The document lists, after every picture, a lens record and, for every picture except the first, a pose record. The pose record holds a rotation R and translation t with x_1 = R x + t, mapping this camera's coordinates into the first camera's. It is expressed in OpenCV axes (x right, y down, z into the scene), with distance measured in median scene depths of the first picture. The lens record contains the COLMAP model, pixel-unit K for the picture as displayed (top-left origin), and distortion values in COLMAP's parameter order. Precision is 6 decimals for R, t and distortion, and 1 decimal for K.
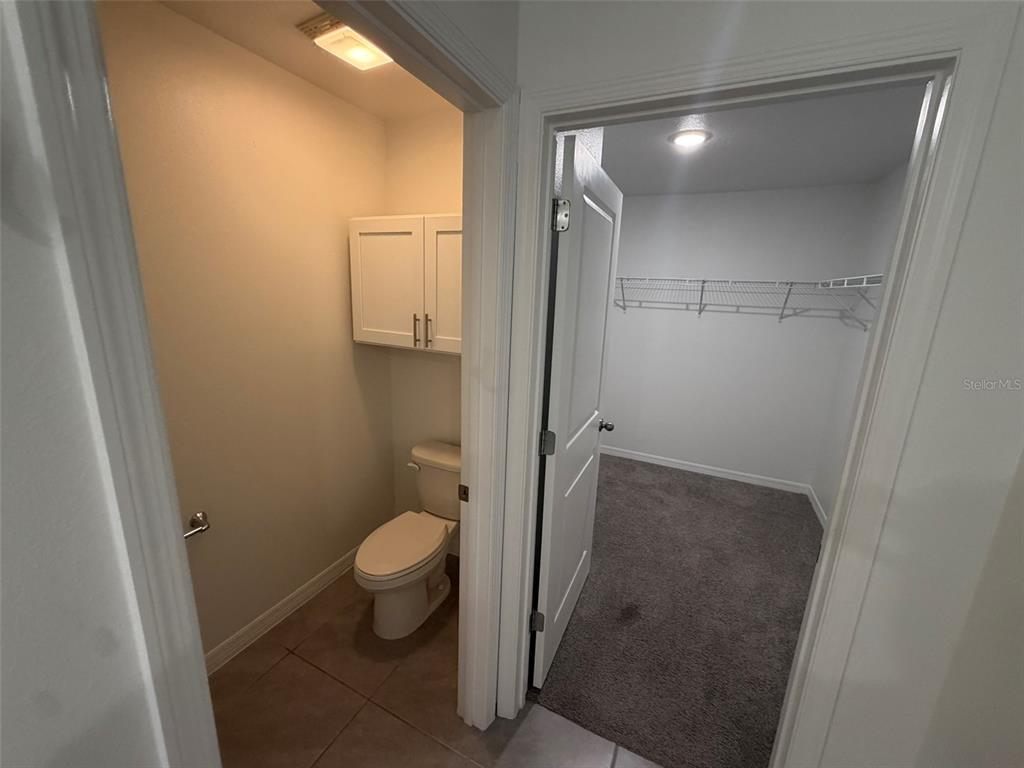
lens RADIAL K [[407.7, 0, 509.9], [0, 407.7, 384.4], [0, 0, 1]] dist [-0.001026, -0.000190]
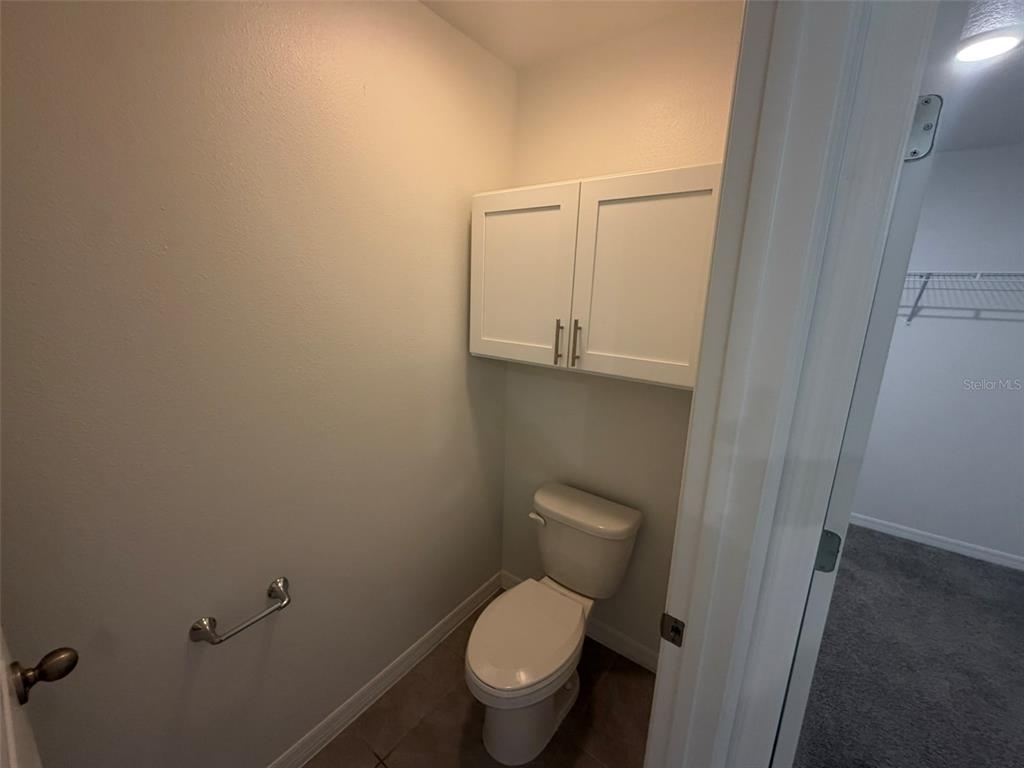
lens RADIAL K [[407.7, 0, 507.9], [0, 407.7, 383.5], [0, 0, 1]] dist [-0.001026, -0.000190]
pose [[0.980378, 0.034399, -0.194101, -0.127393], [-0.037054, 0.999263, -0.010061, -0.035523], [0.193612, 0.017056, 0.980930, 0.201063]]
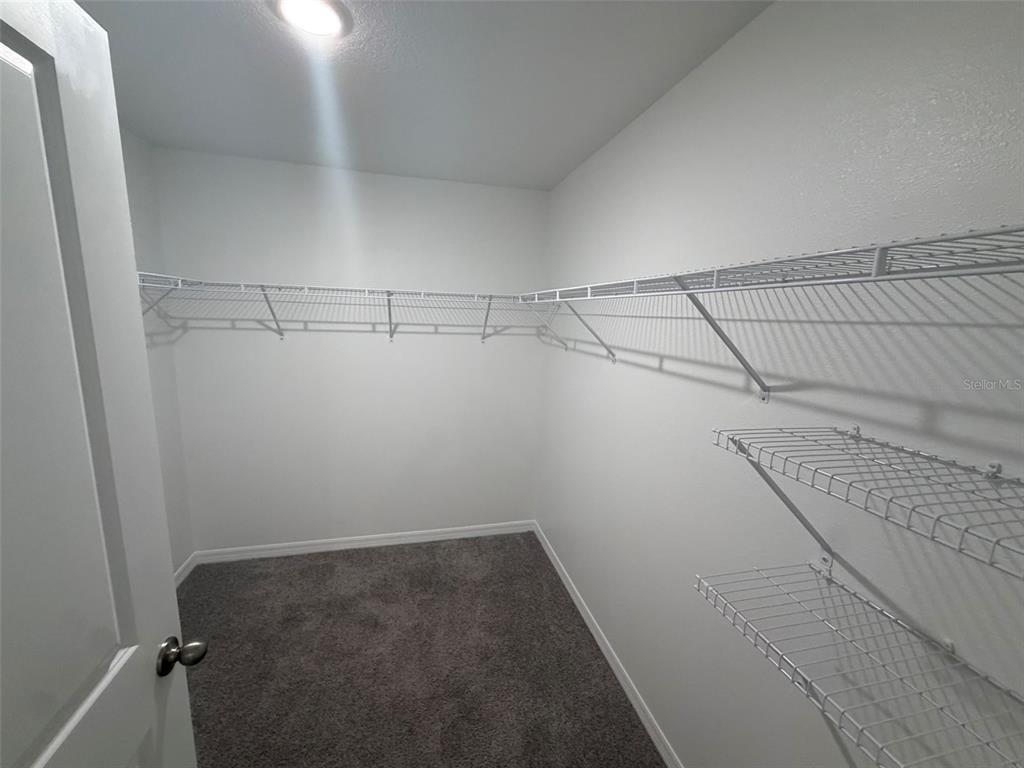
lens RADIAL K [[407.7, 0, 508.4], [0, 407.7, 382.8], [0, 0, 1]] dist [-0.001026, -0.000190]
pose [[0.774494, -0.116111, 0.621834, 0.218162], [0.141545, 0.989895, 0.008541, -0.090685], [-0.616542, 0.081402, 0.783103, 0.402966]]
